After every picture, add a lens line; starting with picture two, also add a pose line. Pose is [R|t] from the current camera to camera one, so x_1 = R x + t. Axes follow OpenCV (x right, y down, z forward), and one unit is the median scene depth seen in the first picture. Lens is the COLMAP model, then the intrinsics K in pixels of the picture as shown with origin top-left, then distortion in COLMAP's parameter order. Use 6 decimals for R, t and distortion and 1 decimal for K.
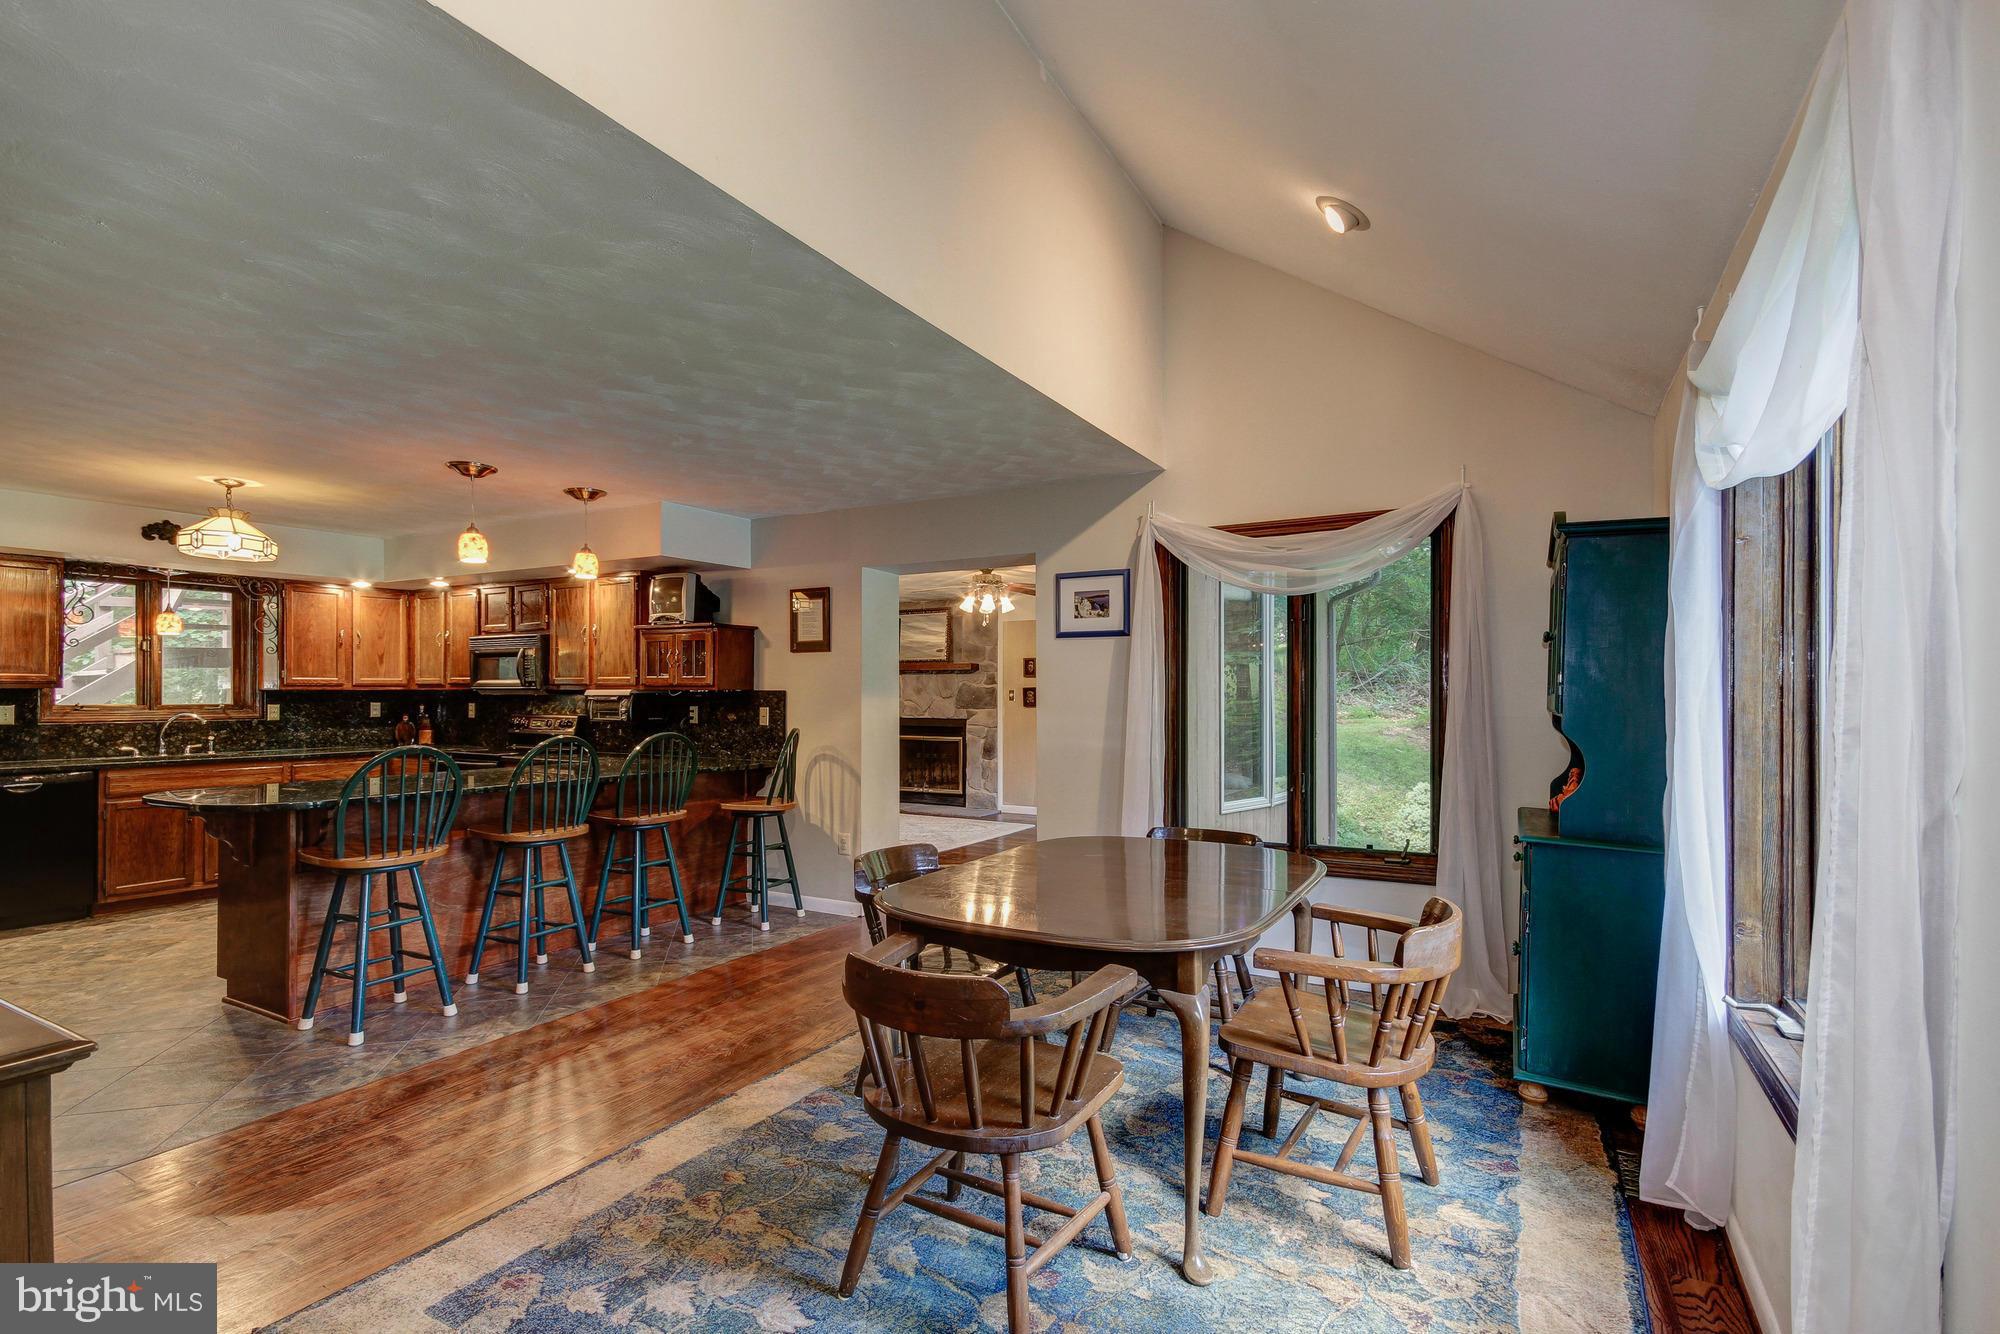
lens RADIAL K [[923.4, 0, 989.7], [0, 923.4, 692.0], [0, 0, 1]] dist [0.060462, -0.023378]
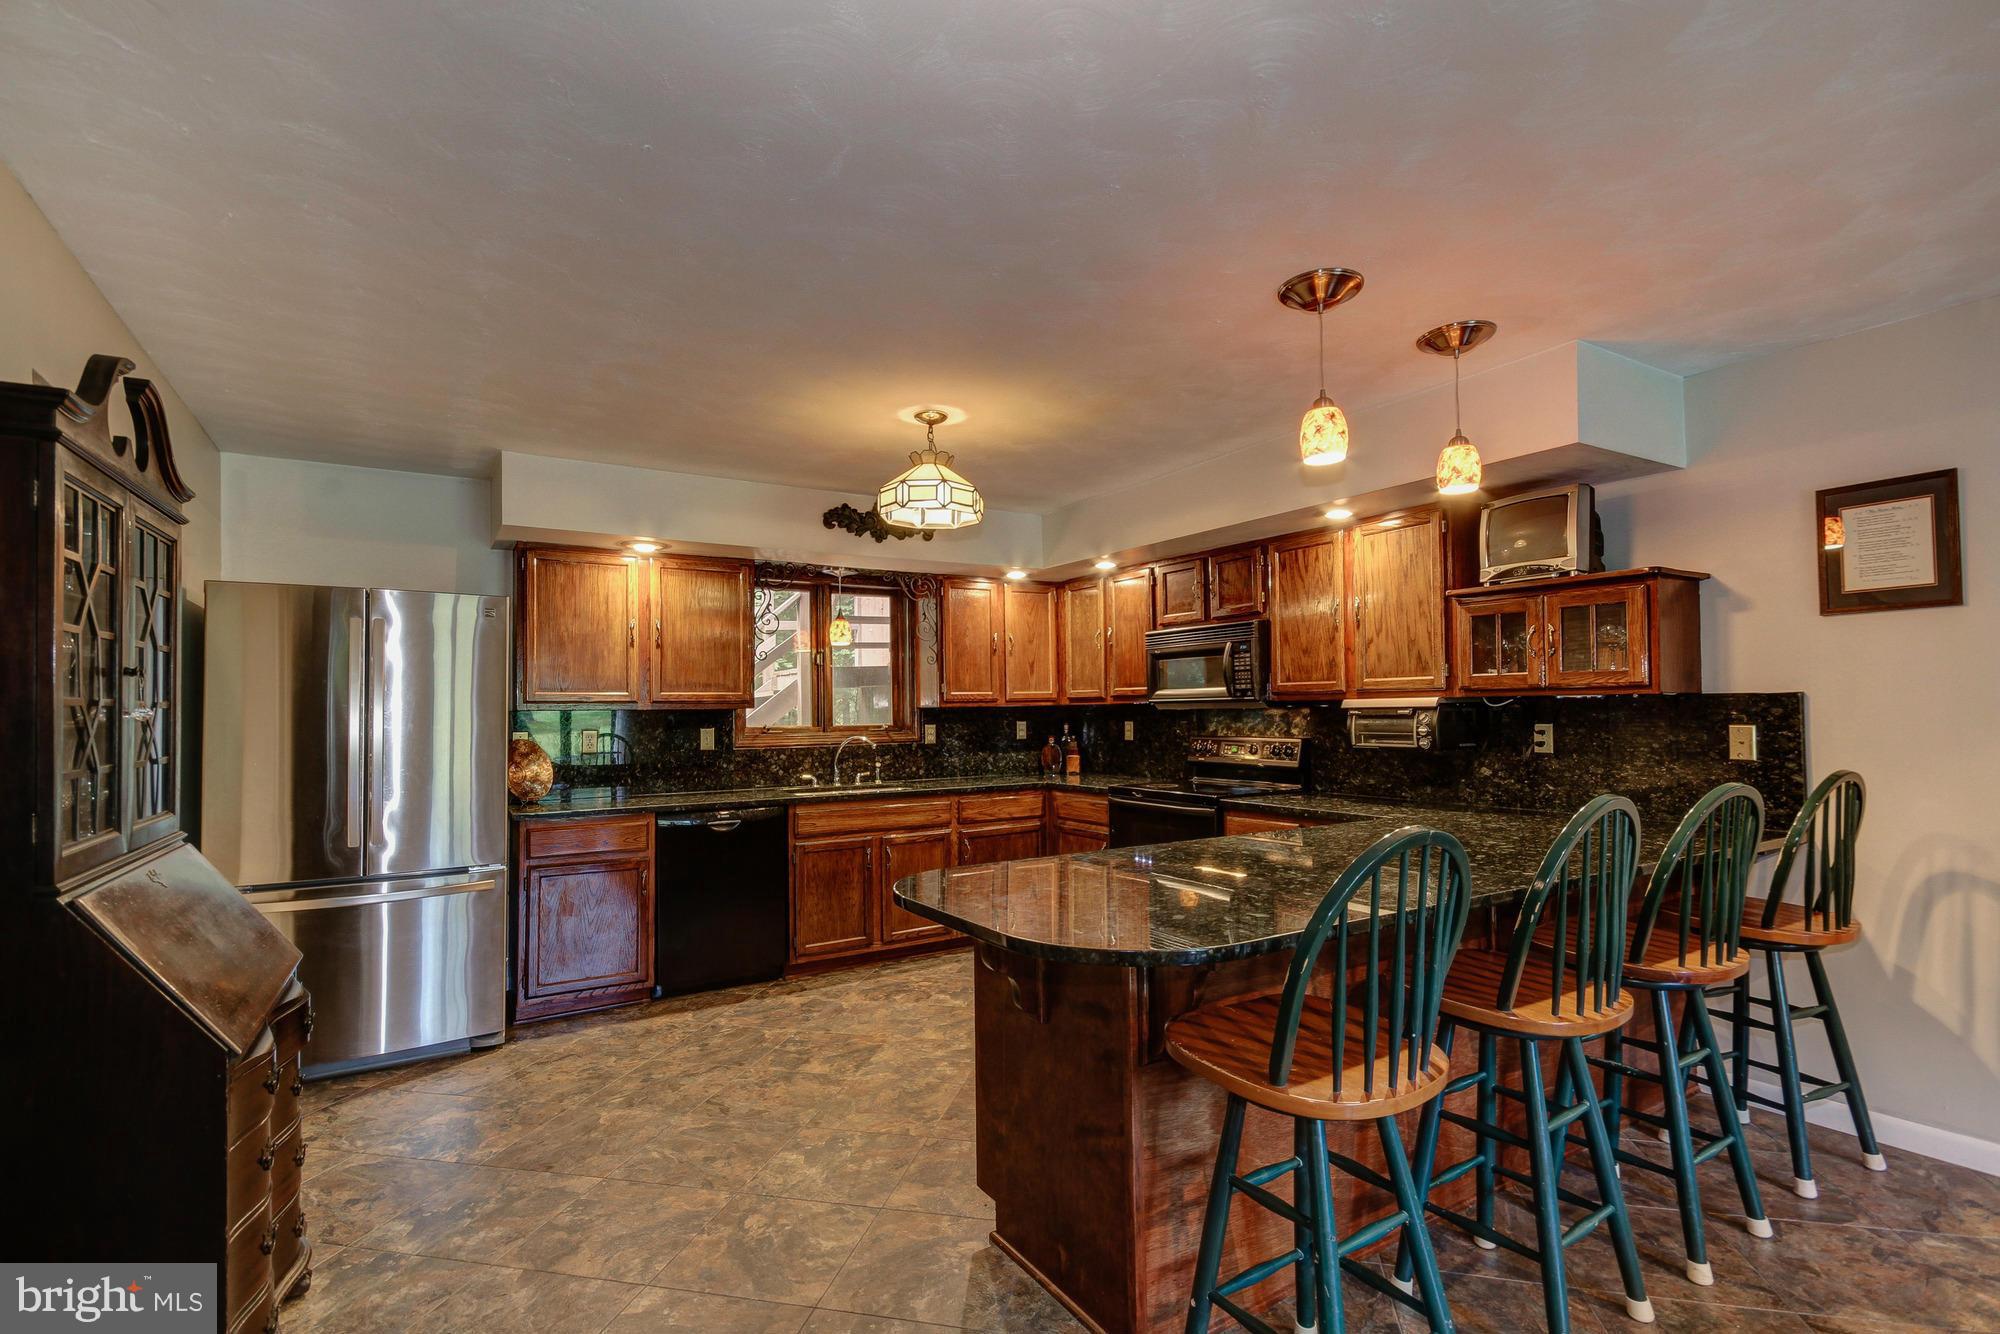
lens RADIAL K [[928.0, 0, 1004.2], [0, 928.0, 692.7], [0, 0, 1]] dist [0.014241, -0.001419]
pose [[0.887214, -0.022739, -0.460798, -0.348547], [0.015744, 0.999695, -0.019019, 0.001459], [0.461090, 0.009619, 0.887301, 0.327311]]
